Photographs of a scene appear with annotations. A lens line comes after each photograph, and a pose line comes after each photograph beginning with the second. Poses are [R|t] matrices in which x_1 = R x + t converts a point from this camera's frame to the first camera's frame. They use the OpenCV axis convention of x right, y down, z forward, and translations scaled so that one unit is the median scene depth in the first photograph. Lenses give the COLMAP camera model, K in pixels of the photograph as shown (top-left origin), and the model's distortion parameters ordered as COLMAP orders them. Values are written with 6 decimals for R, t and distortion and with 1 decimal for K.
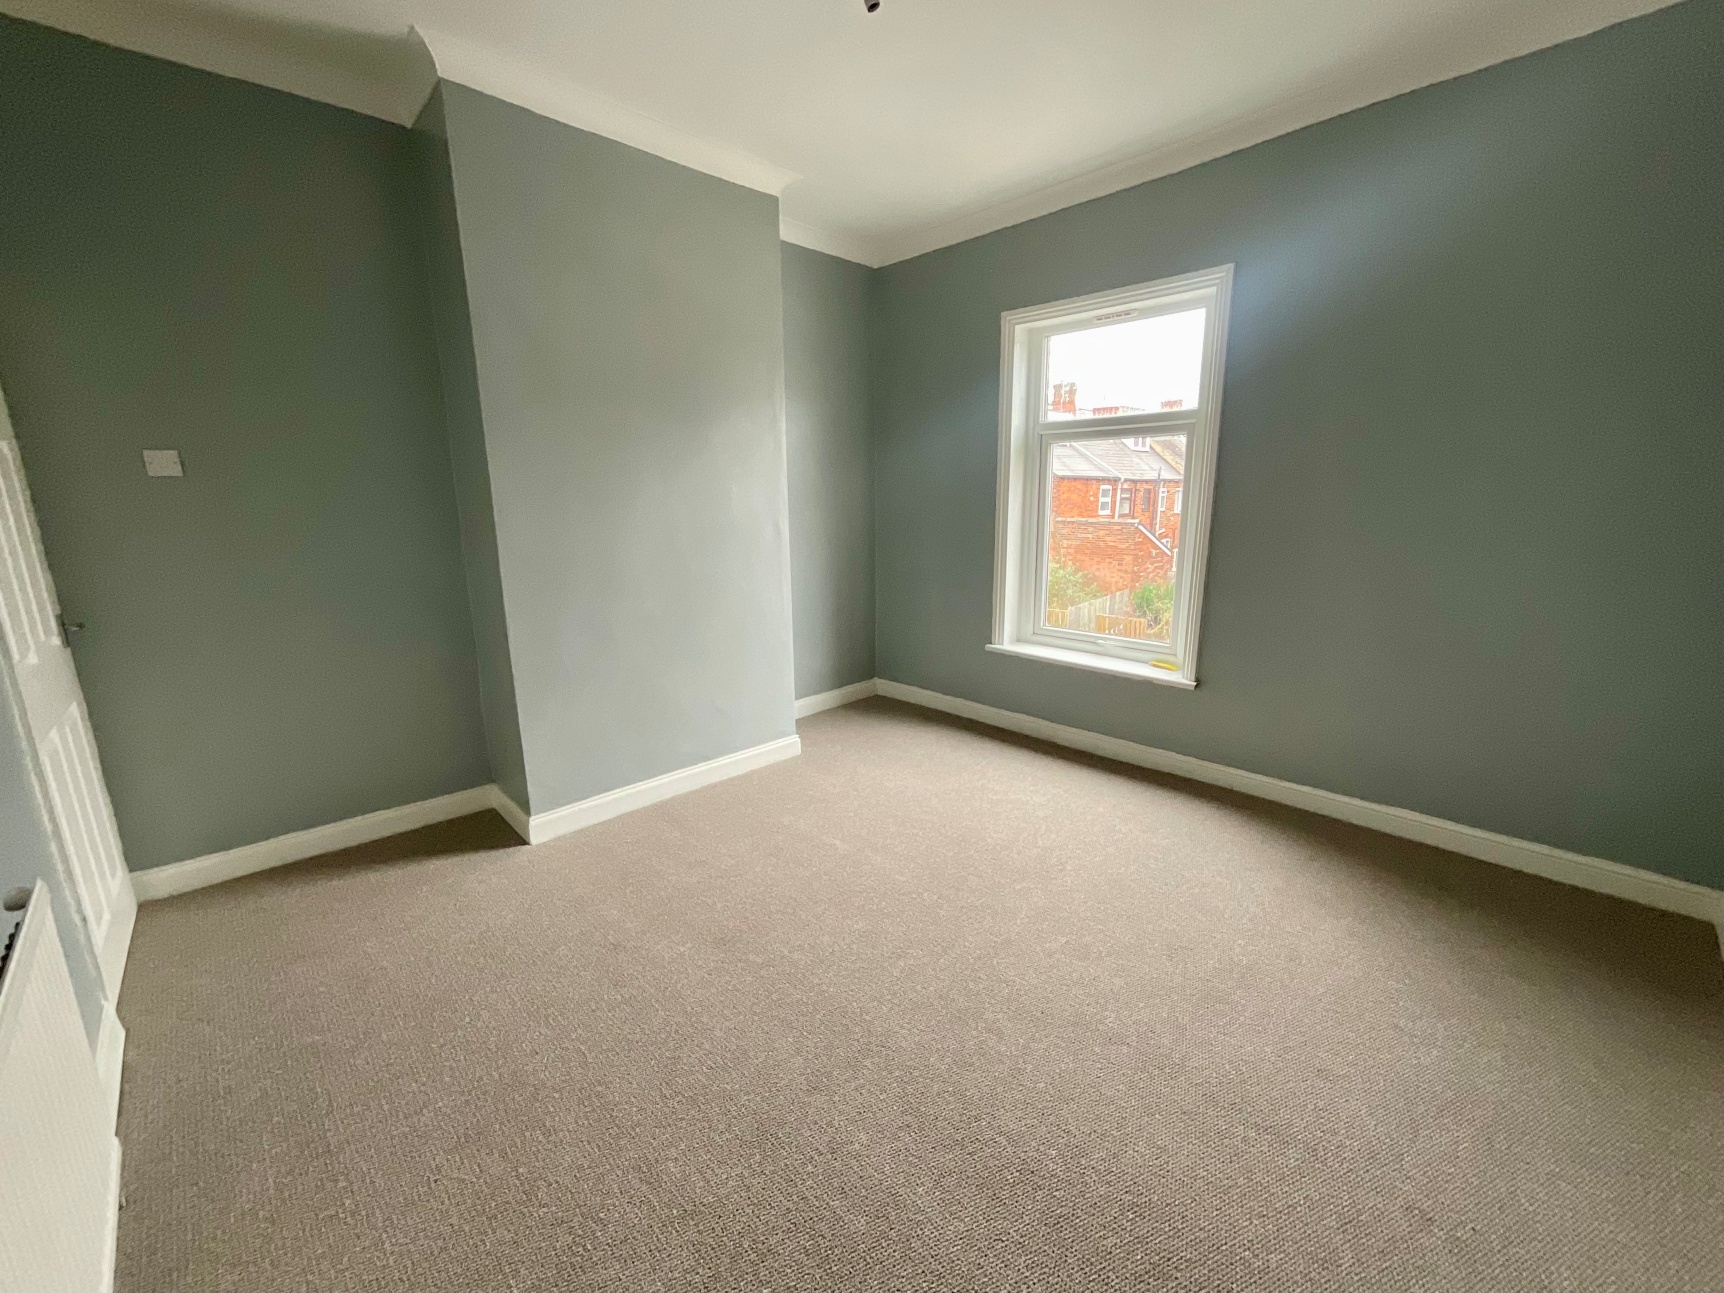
lens RADIAL K [[697.1, 0, 851.9], [0, 697.1, 659.5], [0, 0, 1]] dist [-0.000770, 0.000531]
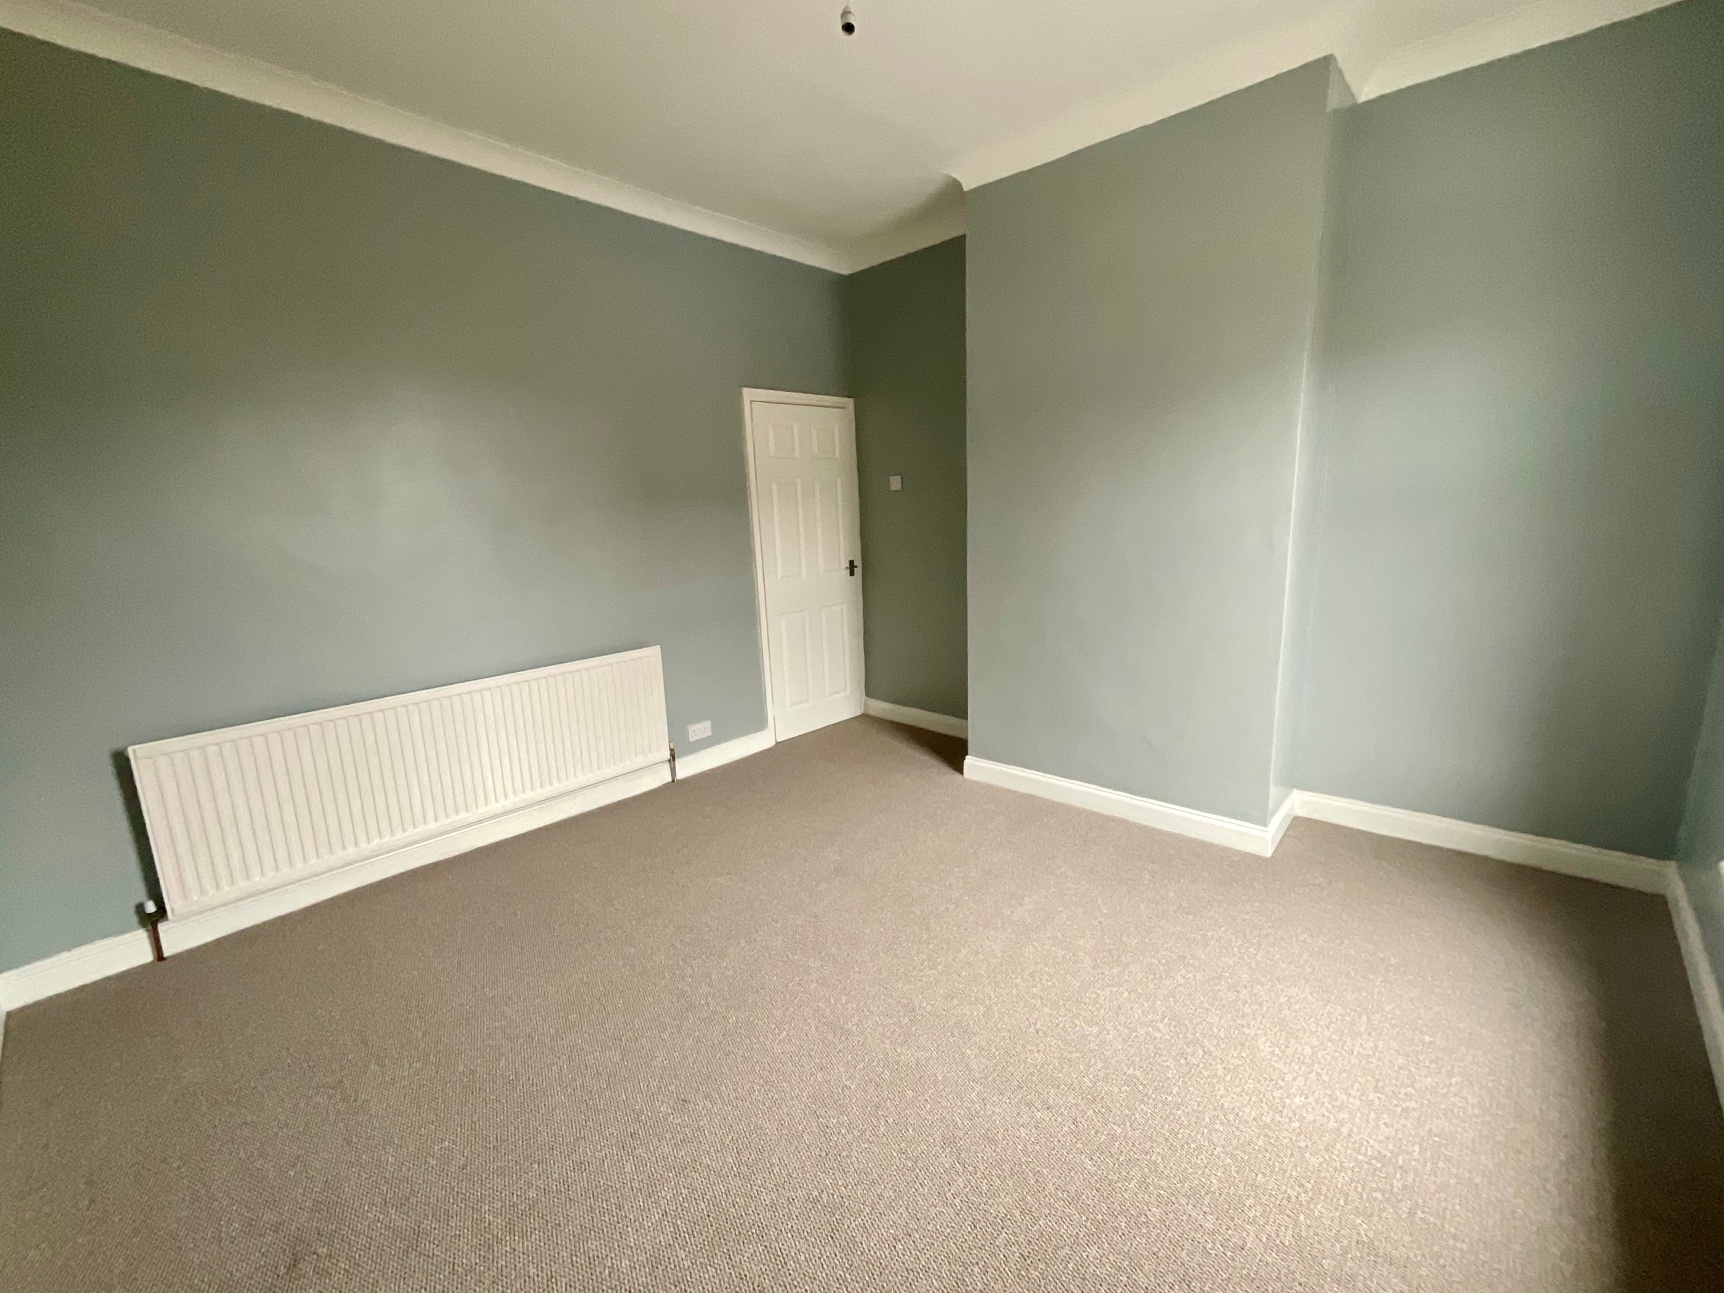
lens RADIAL K [[697.1, 0, 857.6], [0, 697.1, 649.9], [0, 0, 1]] dist [-0.000770, 0.000531]
pose [[0.088012, 0.208464, -0.974062, 0.653823], [-0.201643, 0.961341, 0.187522, -0.140466], [0.975497, 0.179909, 0.126645, 0.572454]]
